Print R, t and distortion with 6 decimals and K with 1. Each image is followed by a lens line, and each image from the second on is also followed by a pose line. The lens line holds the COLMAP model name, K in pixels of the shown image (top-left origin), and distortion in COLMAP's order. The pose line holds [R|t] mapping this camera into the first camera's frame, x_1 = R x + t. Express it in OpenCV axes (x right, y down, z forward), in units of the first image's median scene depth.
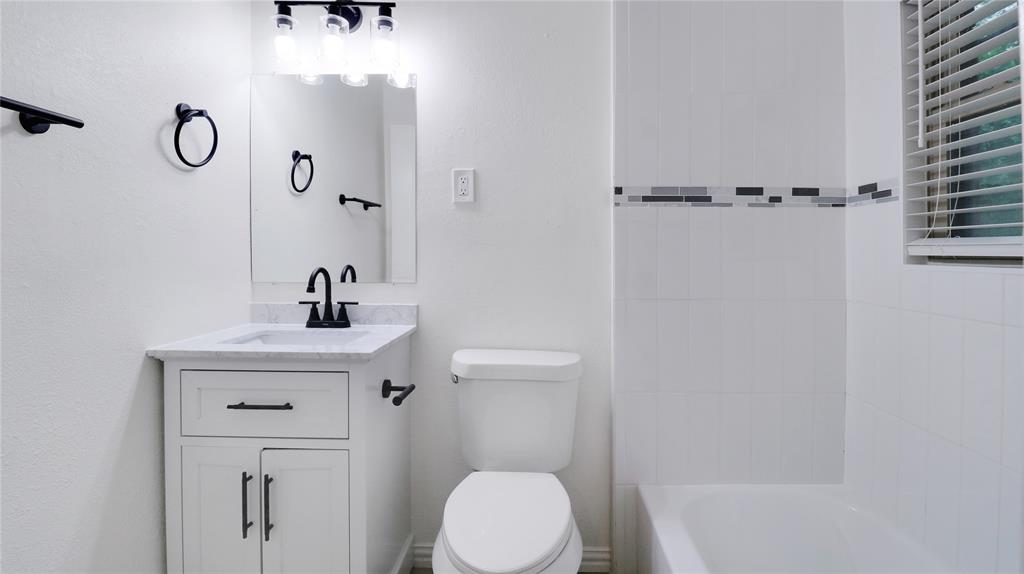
lens RADIAL K [[486.4, 0, 516.9], [0, 486.4, 254.1], [0, 0, 1]] dist [-0.000771, -0.013457]
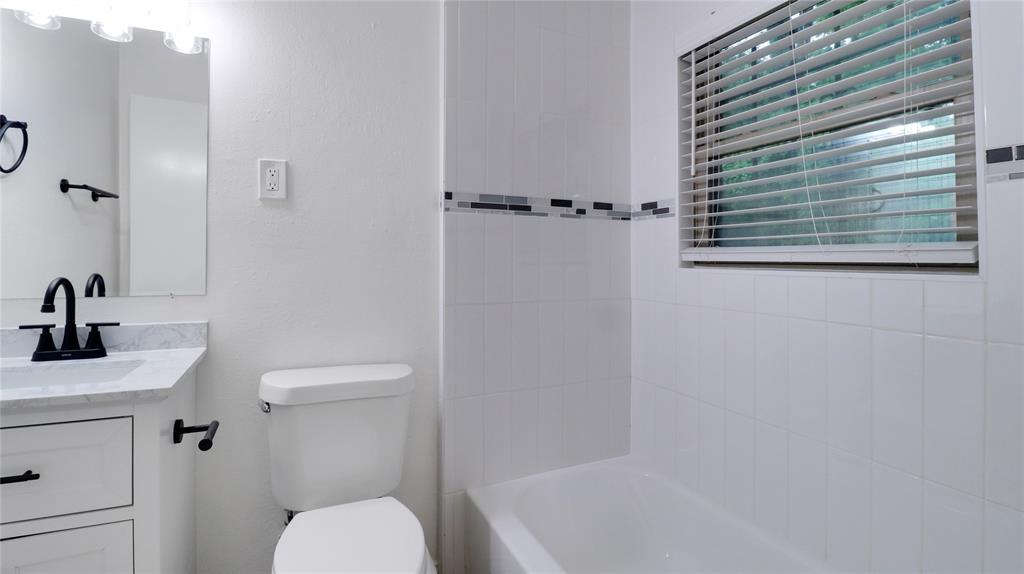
lens RADIAL K [[486.4, 0, 516.9], [0, 486.4, 254.1], [0, 0, 1]] dist [-0.000771, -0.013457]
pose [[0.897899, 0.005899, 0.440162, -0.102364], [-0.001135, 0.999938, -0.011086, -0.000533], [-0.440200, 0.009455, 0.897850, 0.047571]]
